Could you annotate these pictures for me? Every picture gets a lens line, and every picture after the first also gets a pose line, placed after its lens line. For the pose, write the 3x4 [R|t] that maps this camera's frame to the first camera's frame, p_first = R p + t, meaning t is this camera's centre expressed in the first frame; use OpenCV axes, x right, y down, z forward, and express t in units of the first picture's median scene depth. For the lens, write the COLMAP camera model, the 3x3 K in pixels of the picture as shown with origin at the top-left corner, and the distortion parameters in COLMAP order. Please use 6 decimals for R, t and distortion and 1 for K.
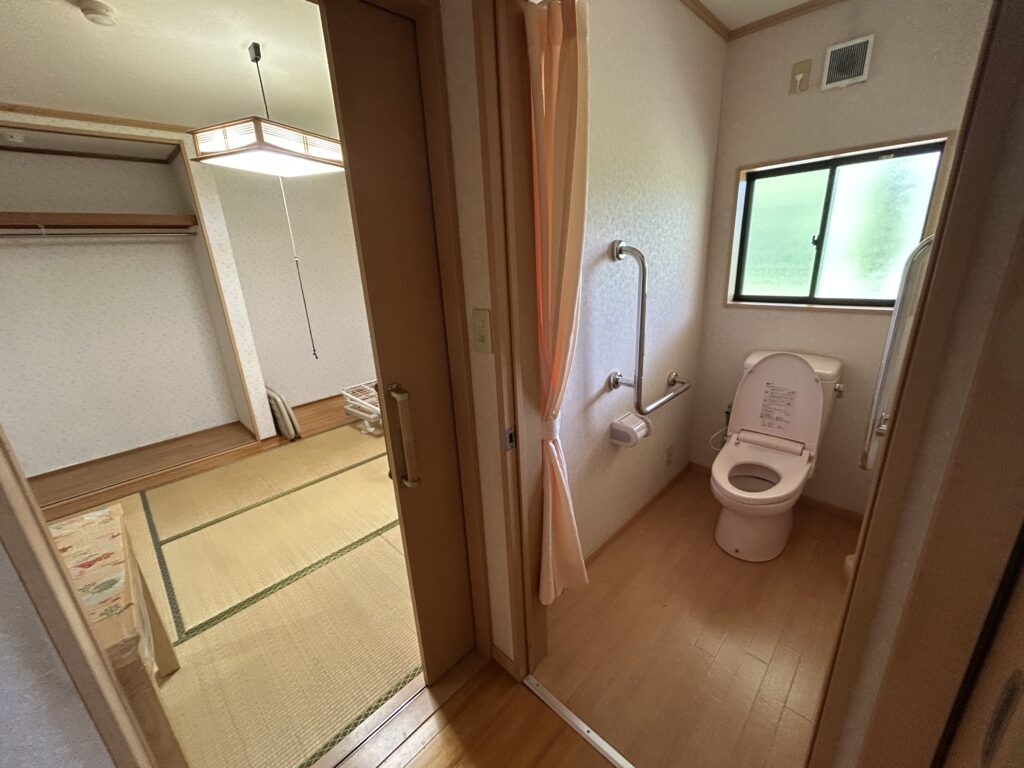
lens RADIAL K [[411.4, 0, 509.5], [0, 411.4, 387.1], [0, 0, 1]] dist [-0.000206, -0.000171]
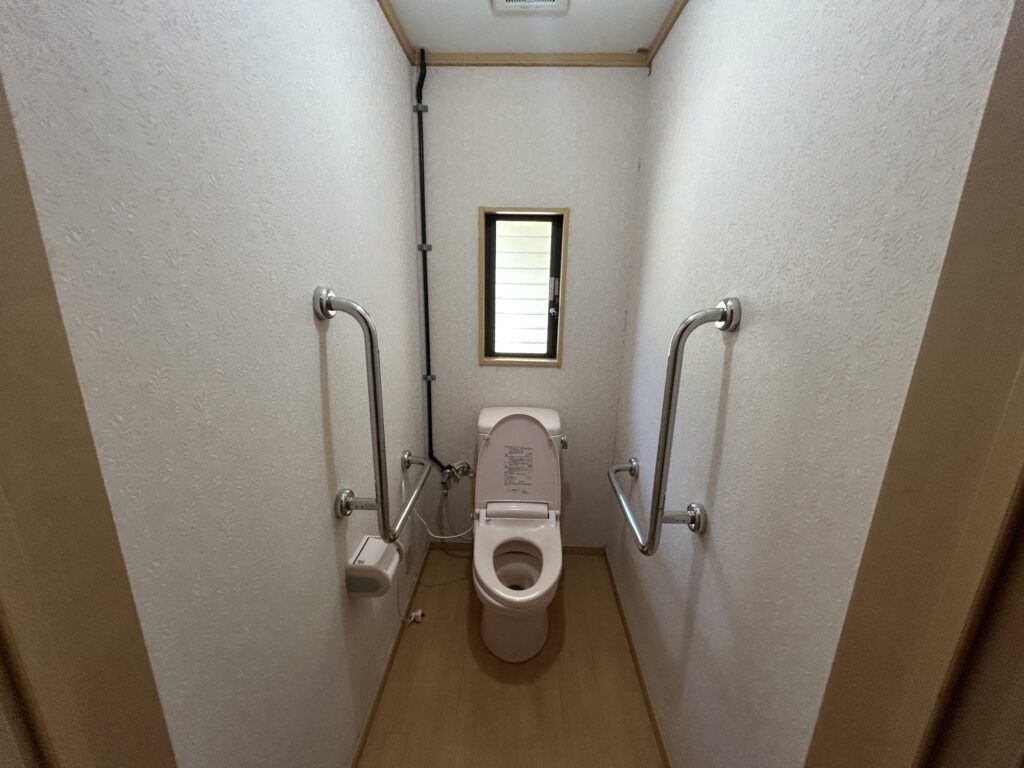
lens RADIAL K [[411.4, 0, 503.6], [0, 411.4, 384.9], [0, 0, 1]] dist [-0.000206, -0.000171]
pose [[0.733716, -0.111074, 0.670316, 0.031976], [0.156305, 0.987681, -0.007426, -0.130397], [-0.661233, 0.110222, 0.742039, 0.304740]]
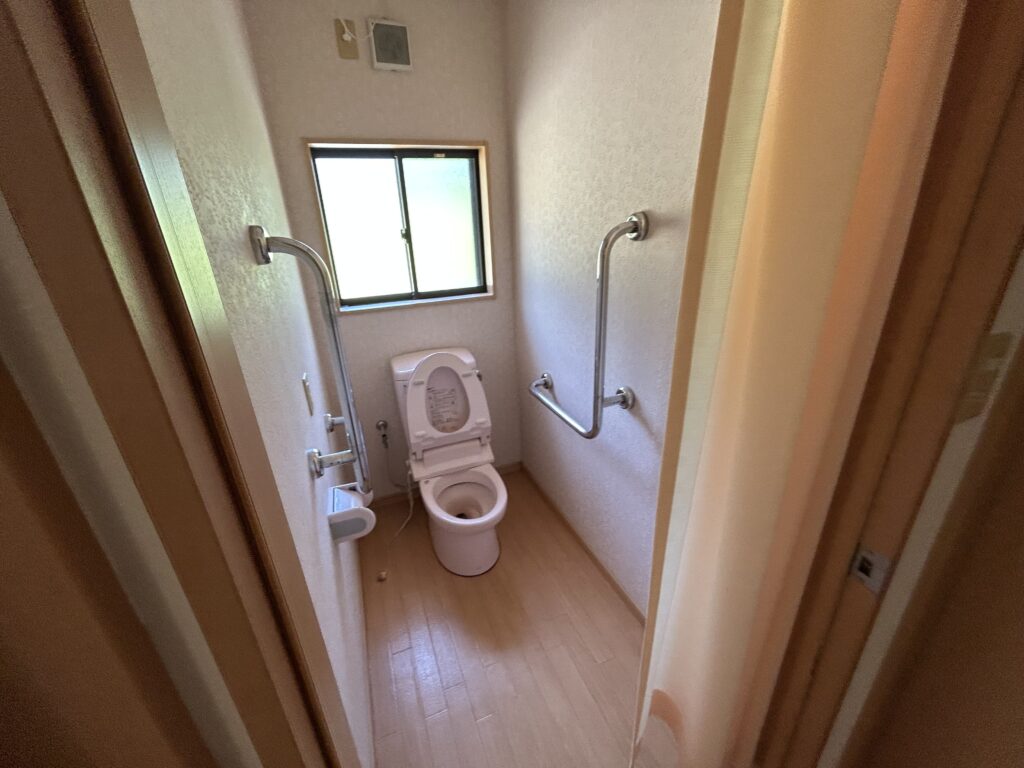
lens RADIAL K [[411.4, 0, 509.1], [0, 411.4, 377.3], [0, 0, 1]] dist [-0.000206, -0.000171]
pose [[0.390171, -0.289950, 0.873897, -0.087522], [0.305717, 0.936072, 0.174085, -0.130195], [-0.868506, 0.199243, 0.453871, 0.401259]]
